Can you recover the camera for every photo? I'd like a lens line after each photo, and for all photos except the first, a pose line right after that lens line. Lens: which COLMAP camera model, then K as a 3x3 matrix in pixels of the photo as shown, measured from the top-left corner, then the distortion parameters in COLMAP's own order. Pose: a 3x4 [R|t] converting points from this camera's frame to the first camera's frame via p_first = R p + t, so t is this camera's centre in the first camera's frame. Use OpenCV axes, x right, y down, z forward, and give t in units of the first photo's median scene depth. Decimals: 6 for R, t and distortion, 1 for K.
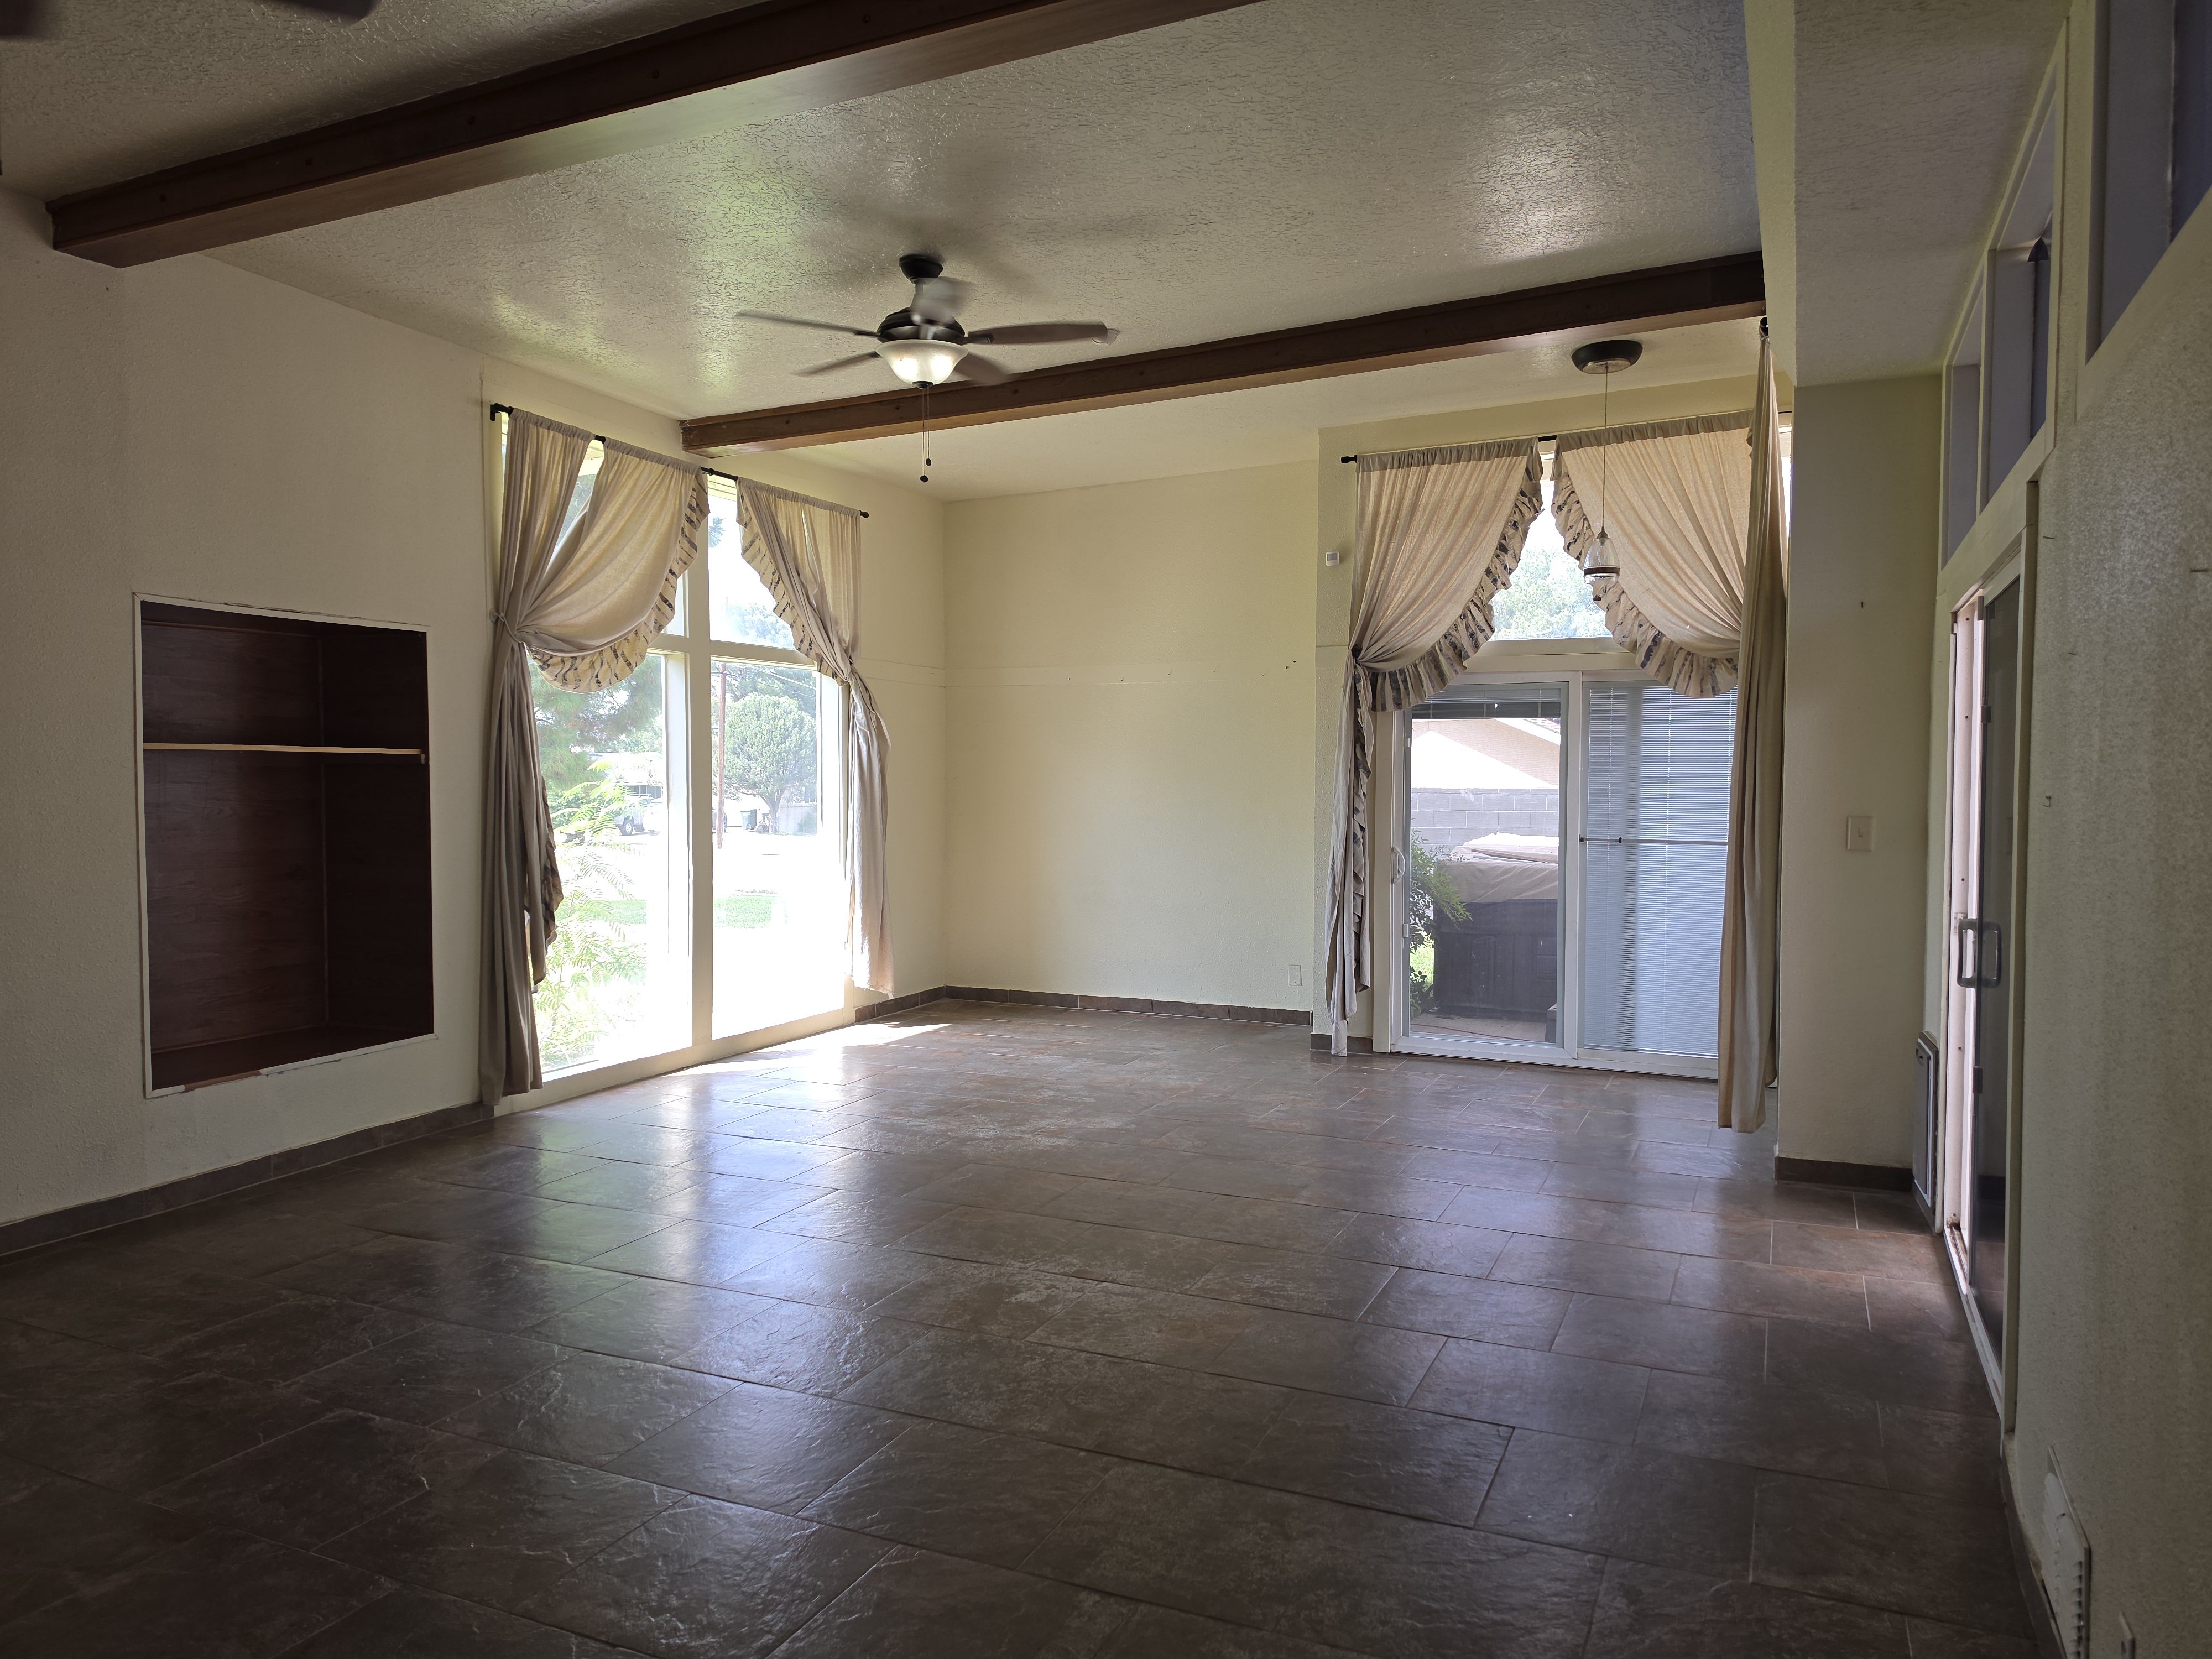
lens RADIAL K [[1495.6, 0, 1100.1], [0, 1495.6, 846.6], [0, 0, 1]] dist [0.034711, -0.011385]
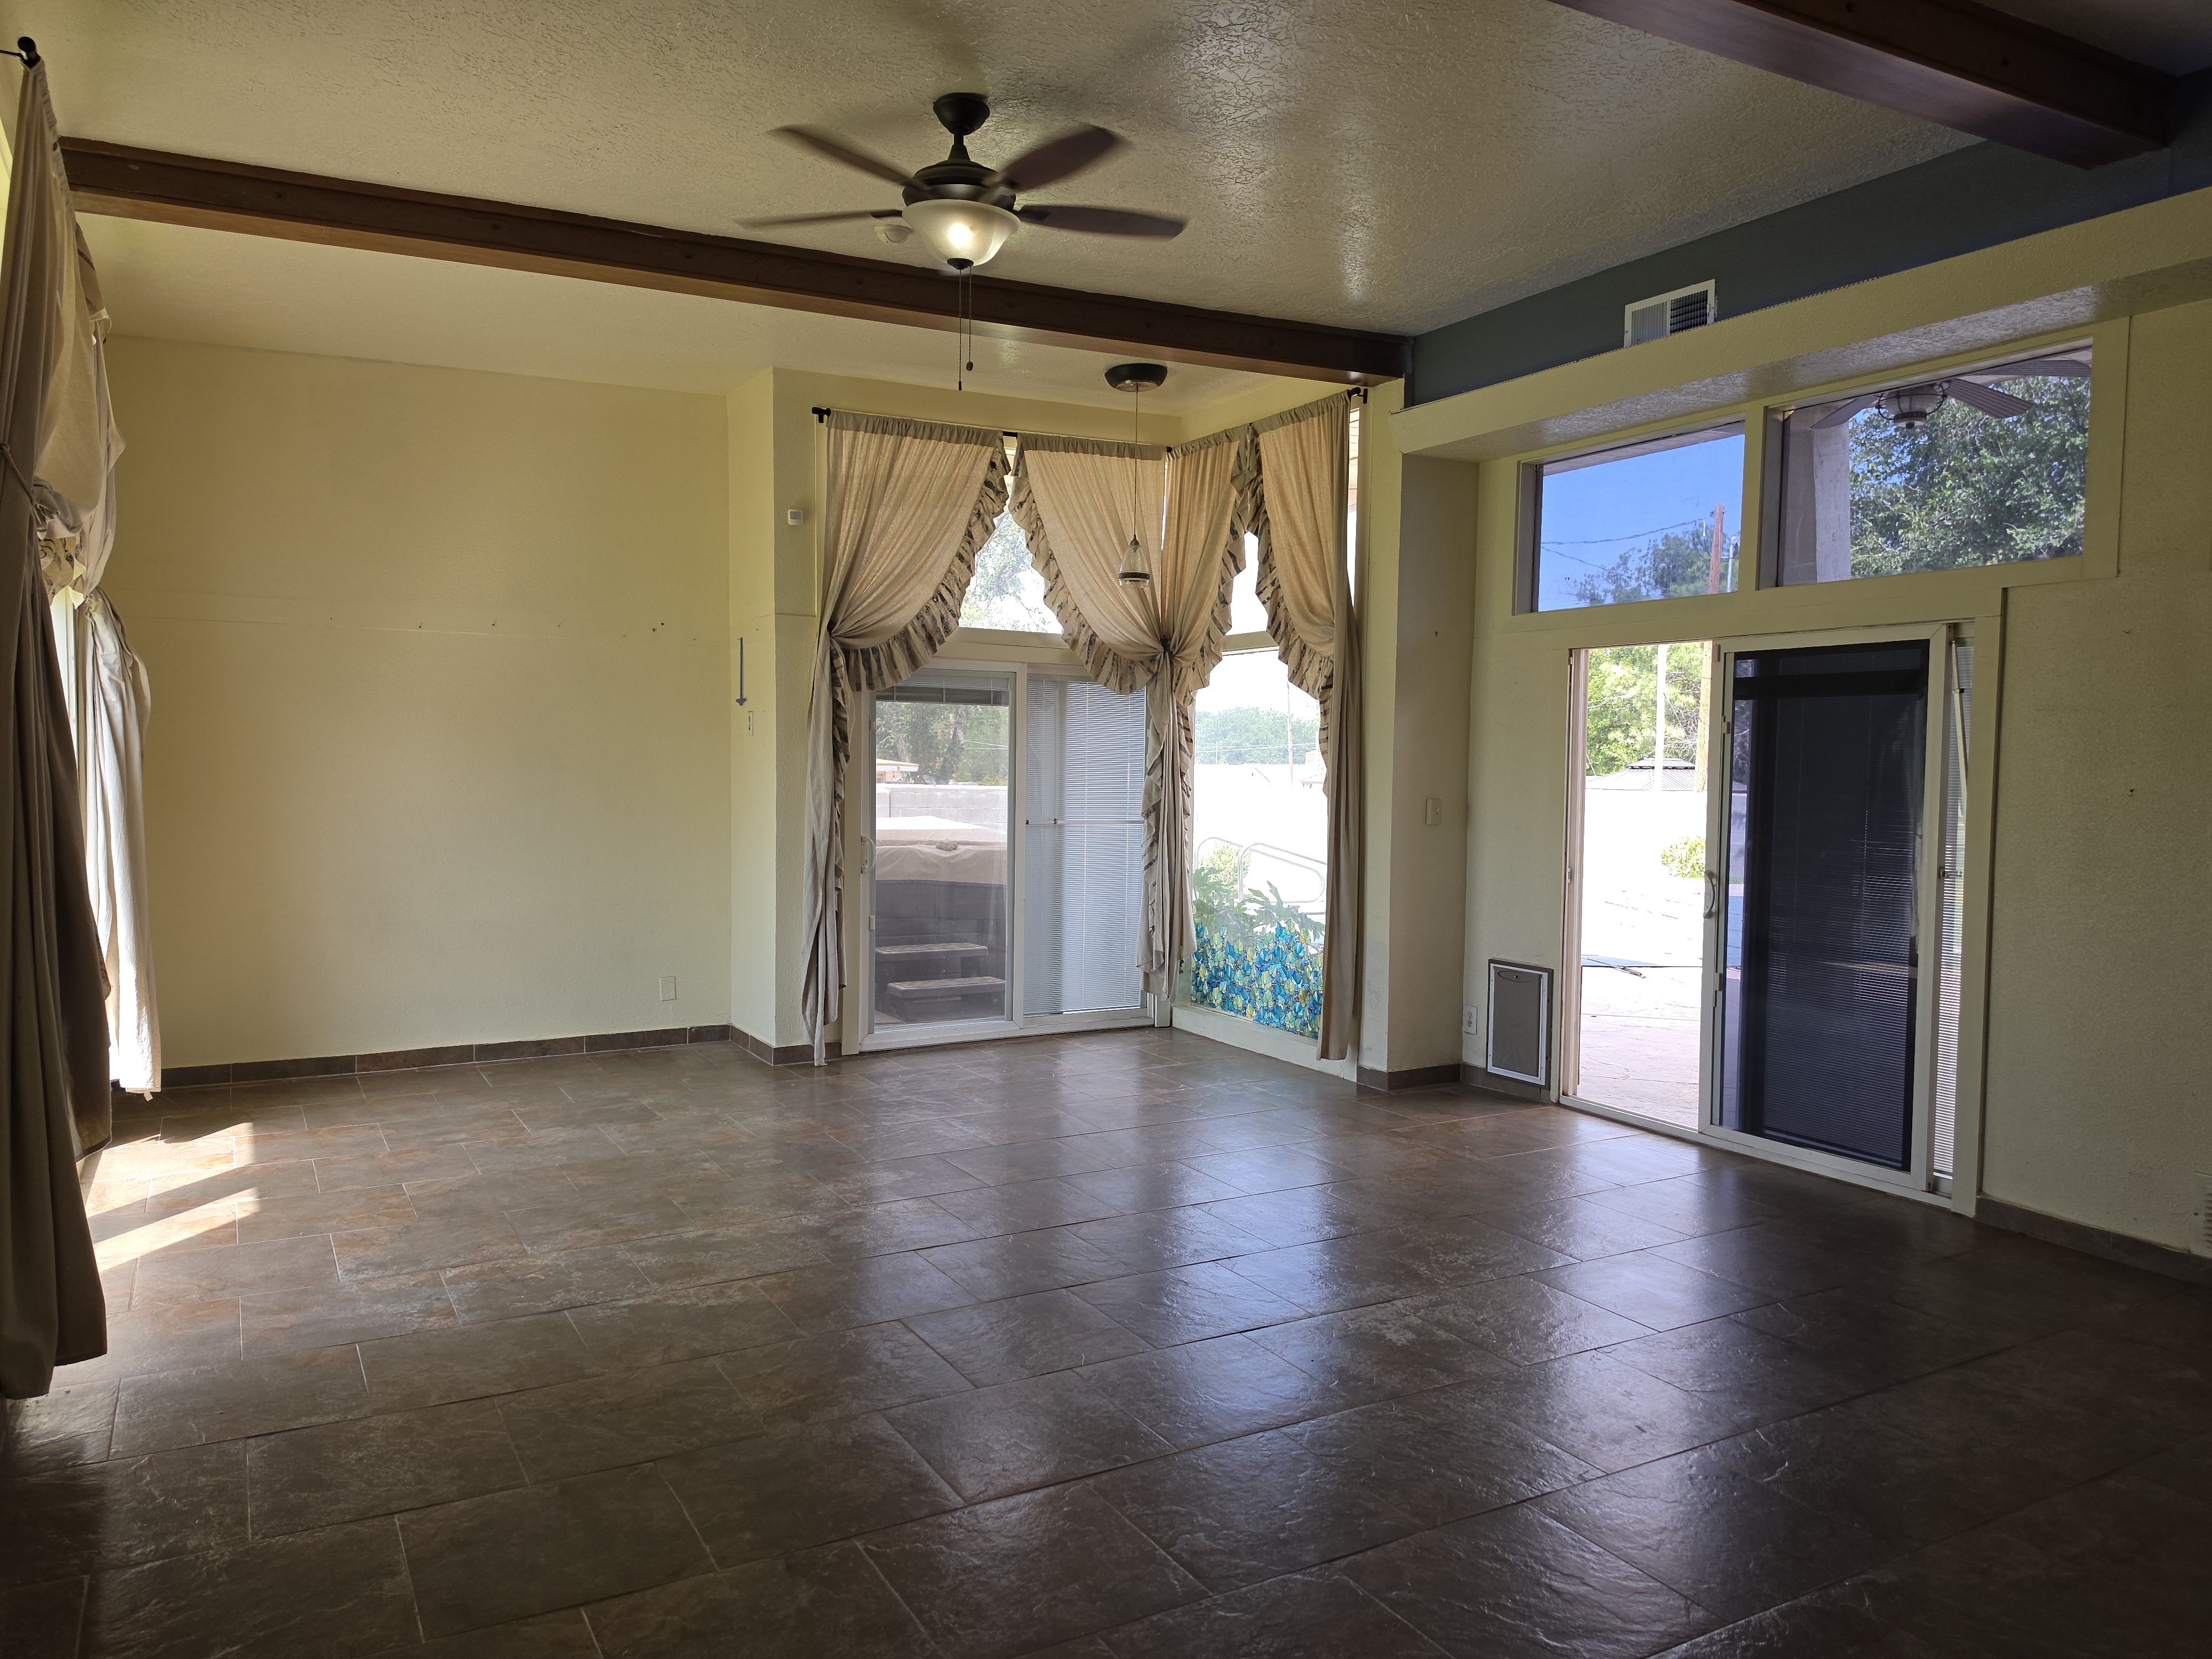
lens RADIAL K [[1495.6, 0, 1117.9], [0, 1495.6, 861.0], [0, 0, 1]] dist [0.034711, -0.011385]
pose [[0.577110, -0.050805, 0.815084, -0.497641], [0.025333, 0.998696, 0.044312, -0.022592], [-0.816273, -0.004924, 0.577645, 0.335614]]
